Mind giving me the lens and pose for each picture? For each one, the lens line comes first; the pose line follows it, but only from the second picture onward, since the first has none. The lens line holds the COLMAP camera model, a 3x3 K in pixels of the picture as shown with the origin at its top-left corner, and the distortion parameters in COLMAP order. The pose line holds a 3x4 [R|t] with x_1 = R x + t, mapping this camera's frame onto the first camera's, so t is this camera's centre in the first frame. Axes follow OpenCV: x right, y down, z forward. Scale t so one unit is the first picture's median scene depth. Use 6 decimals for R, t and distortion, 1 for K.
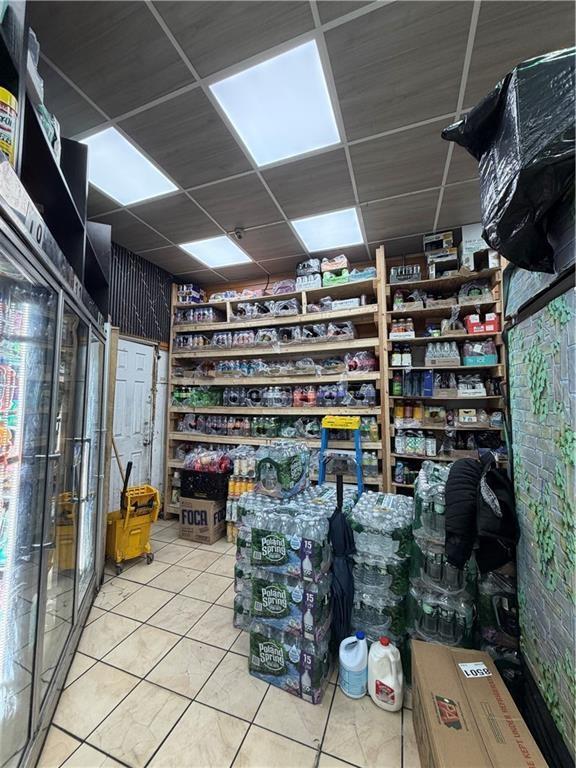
lens RADIAL K [[306.3, 0, 289.5], [0, 306.3, 381.8], [0, 0, 1]] dist [-0.000229, -0.000017]
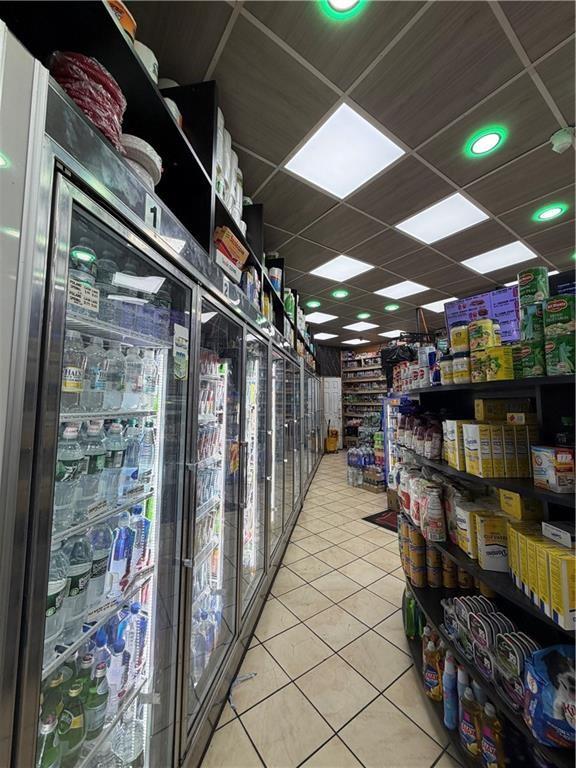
lens RADIAL K [[306.3, 0, 287.8], [0, 306.3, 376.6], [0, 0, 1]] dist [-0.000229, -0.000017]
pose [[0.832334, -0.056029, -0.551436, 0.645560], [0.052939, 0.998366, -0.021534, -0.100752], [0.551741, -0.011269, 0.833939, -1.359884]]
